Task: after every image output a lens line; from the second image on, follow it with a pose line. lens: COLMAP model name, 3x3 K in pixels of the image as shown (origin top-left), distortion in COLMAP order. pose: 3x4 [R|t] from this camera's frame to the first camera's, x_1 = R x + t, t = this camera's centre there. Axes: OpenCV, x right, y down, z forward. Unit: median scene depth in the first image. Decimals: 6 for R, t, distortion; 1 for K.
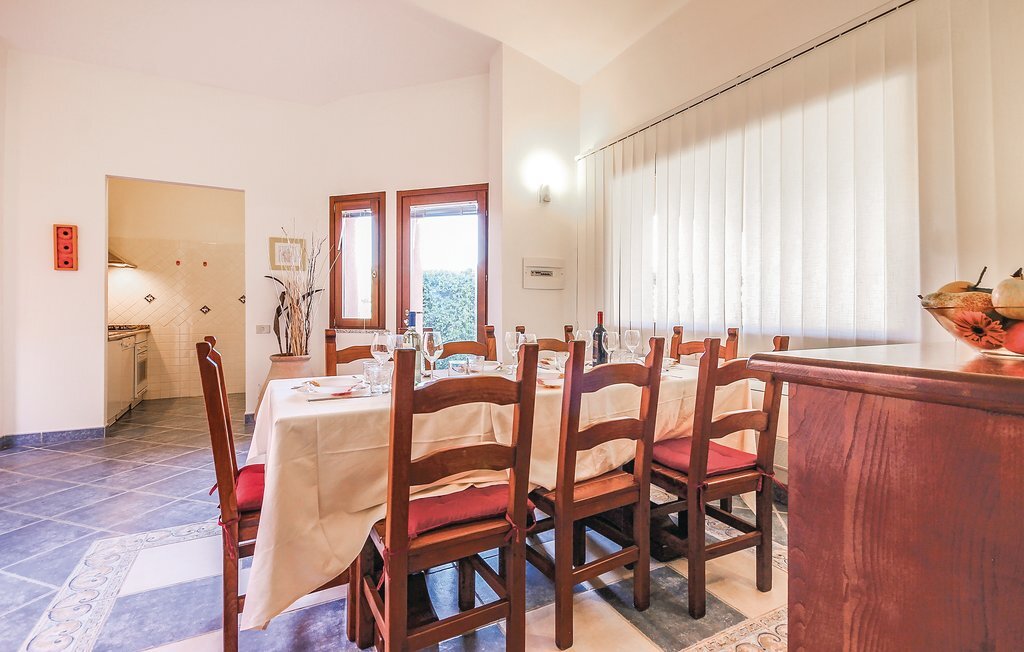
lens RADIAL K [[478.2, 0, 513.7], [0, 478.2, 317.1], [0, 0, 1]] dist [-0.000232, 0.000202]
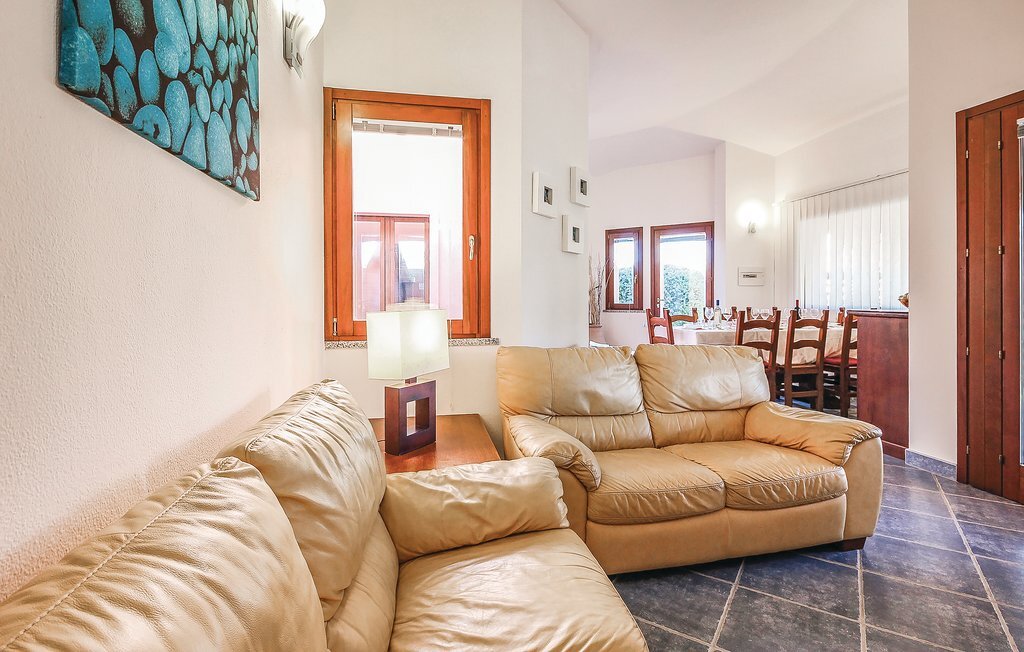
lens RADIAL K [[478.2, 0, 511.1], [0, 478.2, 298.3], [0, 0, 1]] dist [-0.000232, 0.000202]
pose [[0.951939, 0.003417, -0.306267, -0.248157], [-0.005991, 0.999954, -0.007467, 0.004085], [0.306228, 0.008943, 0.951916, -0.926134]]
